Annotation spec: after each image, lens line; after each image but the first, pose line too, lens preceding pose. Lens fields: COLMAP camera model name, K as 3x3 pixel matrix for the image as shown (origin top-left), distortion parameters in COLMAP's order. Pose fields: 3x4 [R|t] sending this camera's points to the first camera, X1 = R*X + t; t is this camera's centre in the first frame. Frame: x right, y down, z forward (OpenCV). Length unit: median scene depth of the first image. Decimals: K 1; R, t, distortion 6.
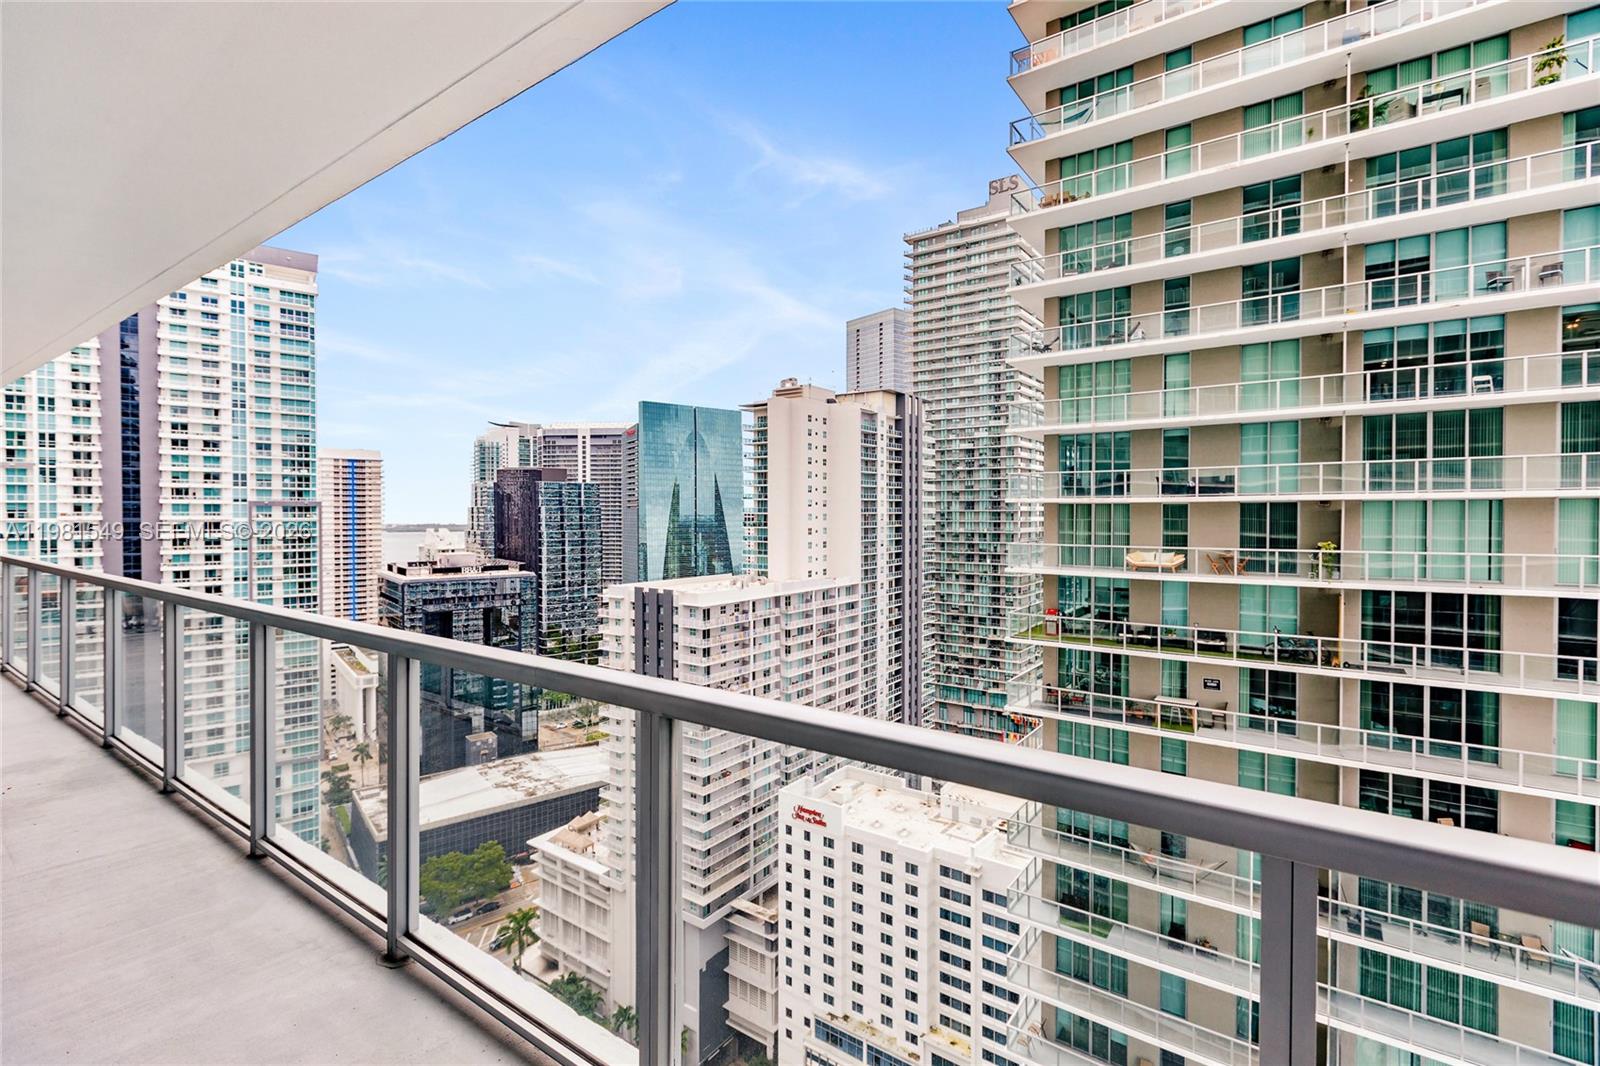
lens RADIAL K [[721.8, 0, 801.2], [0, 721.8, 525.7], [0, 0, 1]] dist [-0.000579, -0.001895]
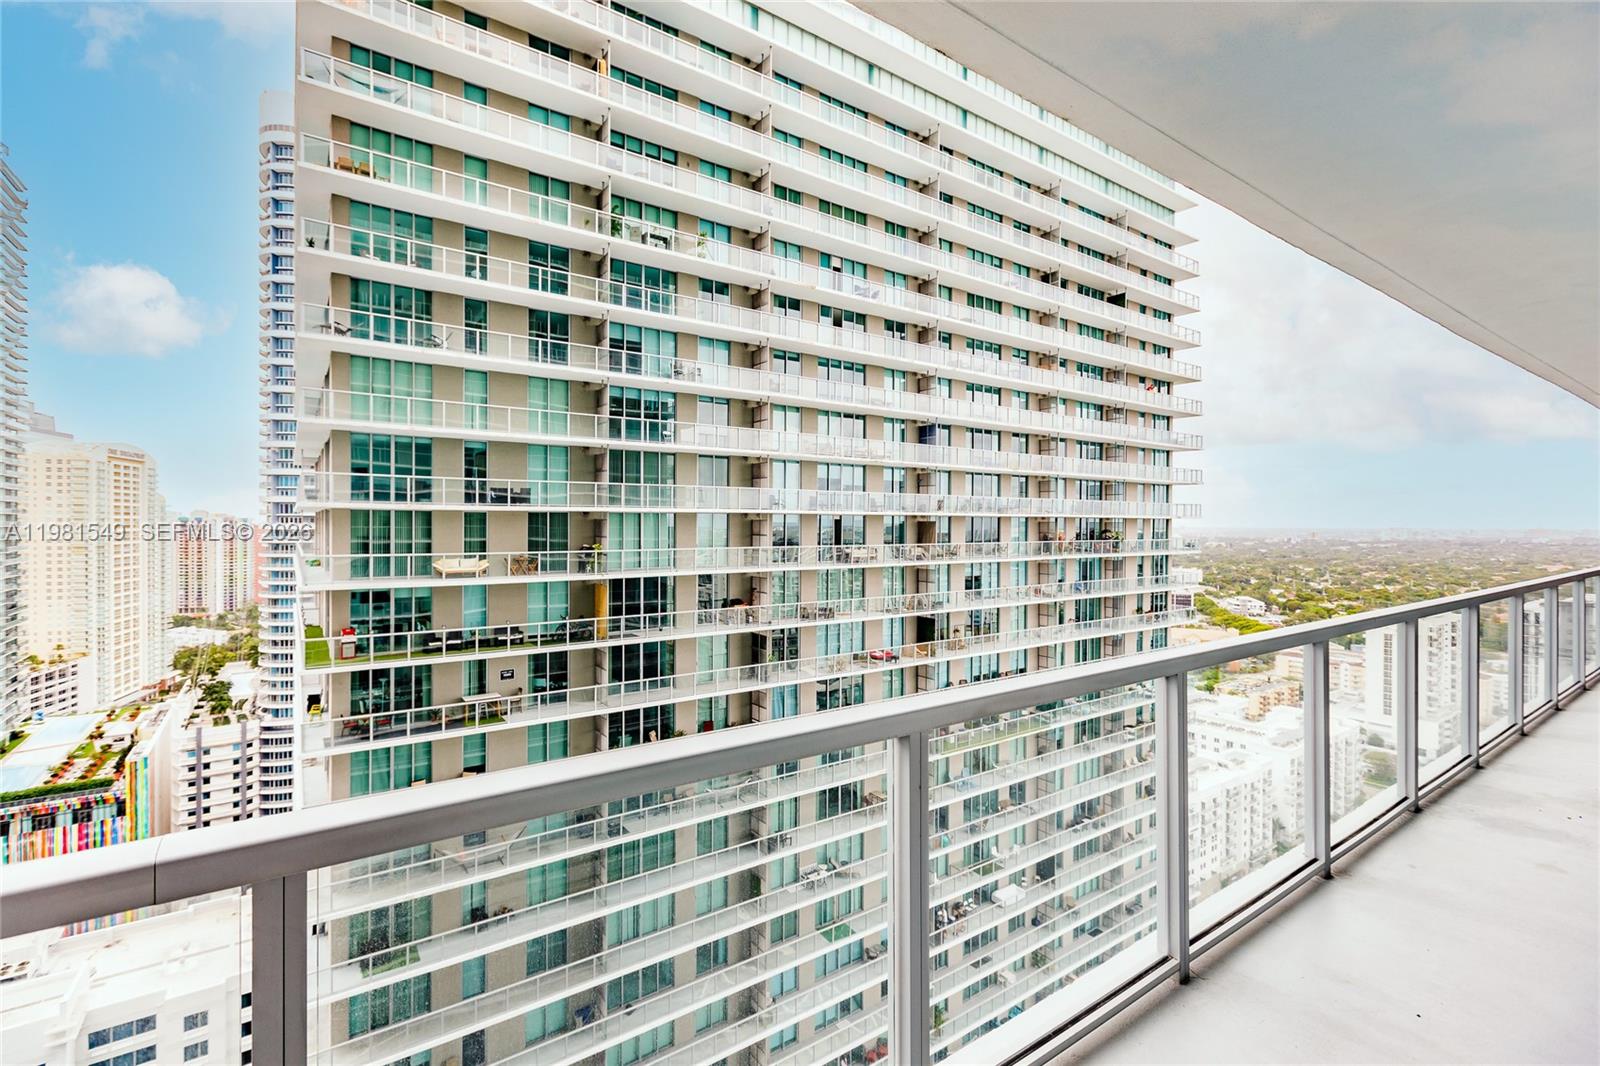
lens RADIAL K [[721.8, 0, 774.9], [0, 721.8, 529.1], [0, 0, 1]] dist [-0.000579, -0.001895]
pose [[0.328166, -0.004458, 0.944610, -0.336577], [0.008312, 0.999964, 0.001831, -0.003283], [-0.944584, 0.007251, 0.328191, 0.235311]]
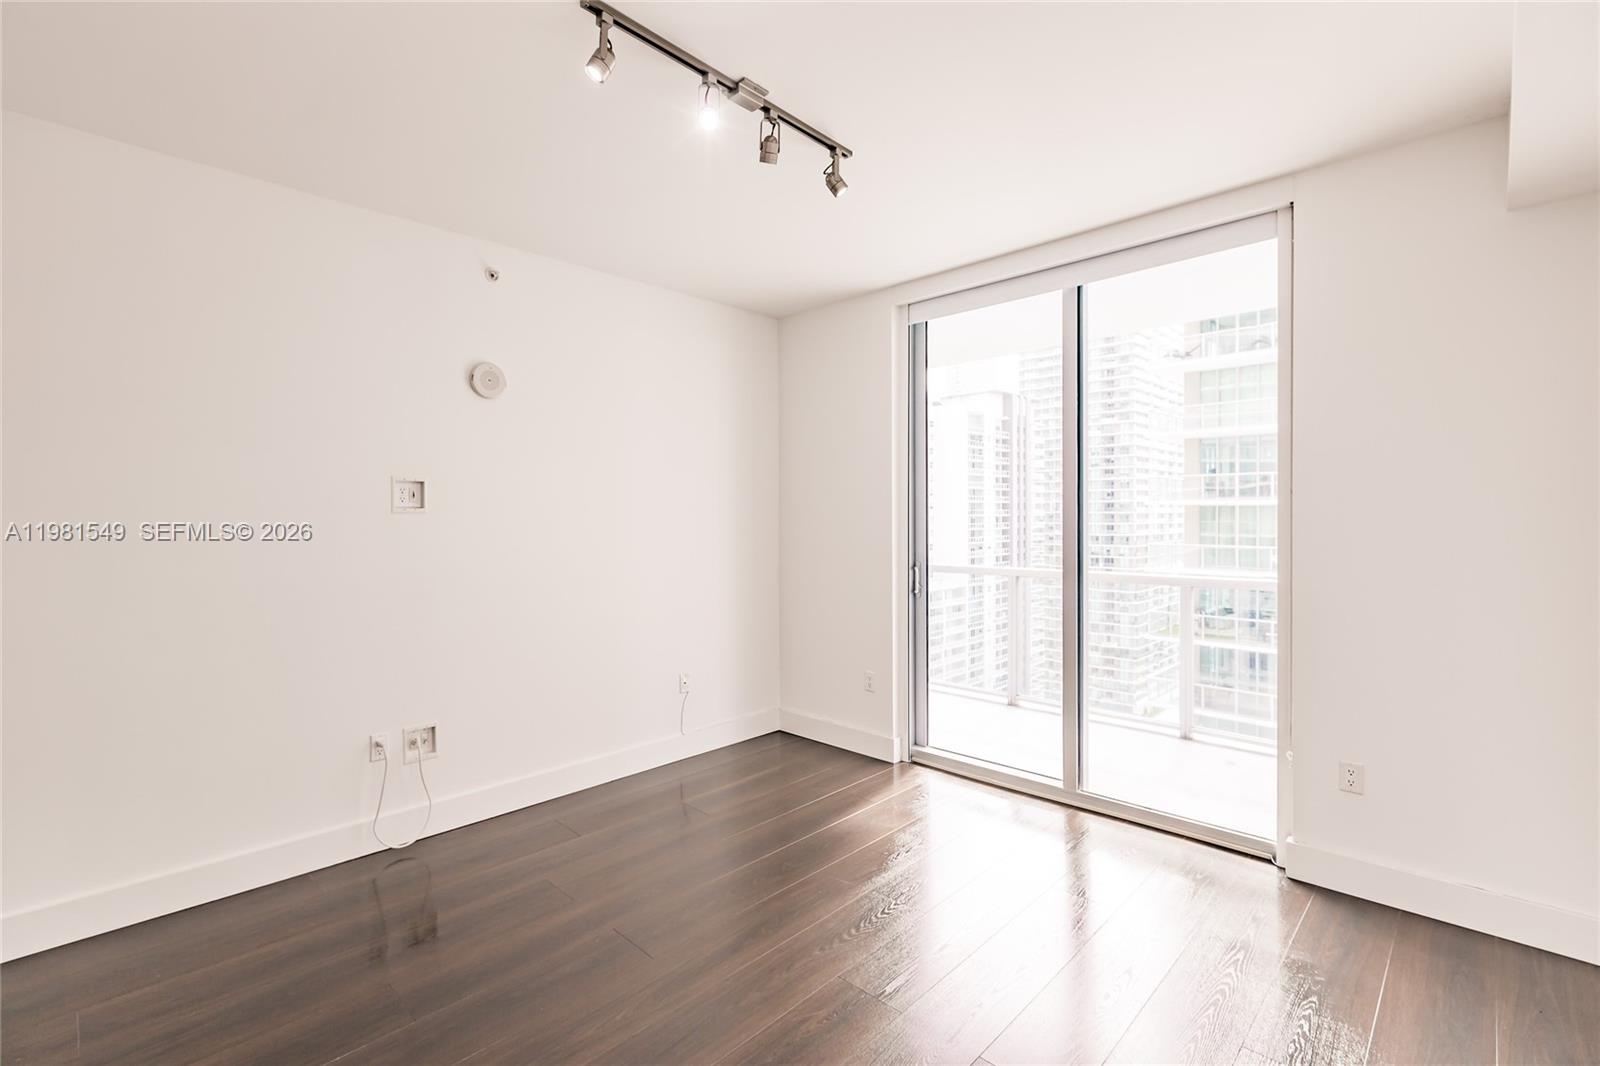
lens RADIAL K [[721.8, 0, 769.6], [0, 721.8, 521.7], [0, 0, 1]] dist [-0.000579, -0.001895]
pose [[0.985941, -0.002197, -0.167077, -0.074958], [0.000580, 0.999953, -0.009729, 0.001929], [0.167091, 0.009495, 0.985896, -0.107575]]
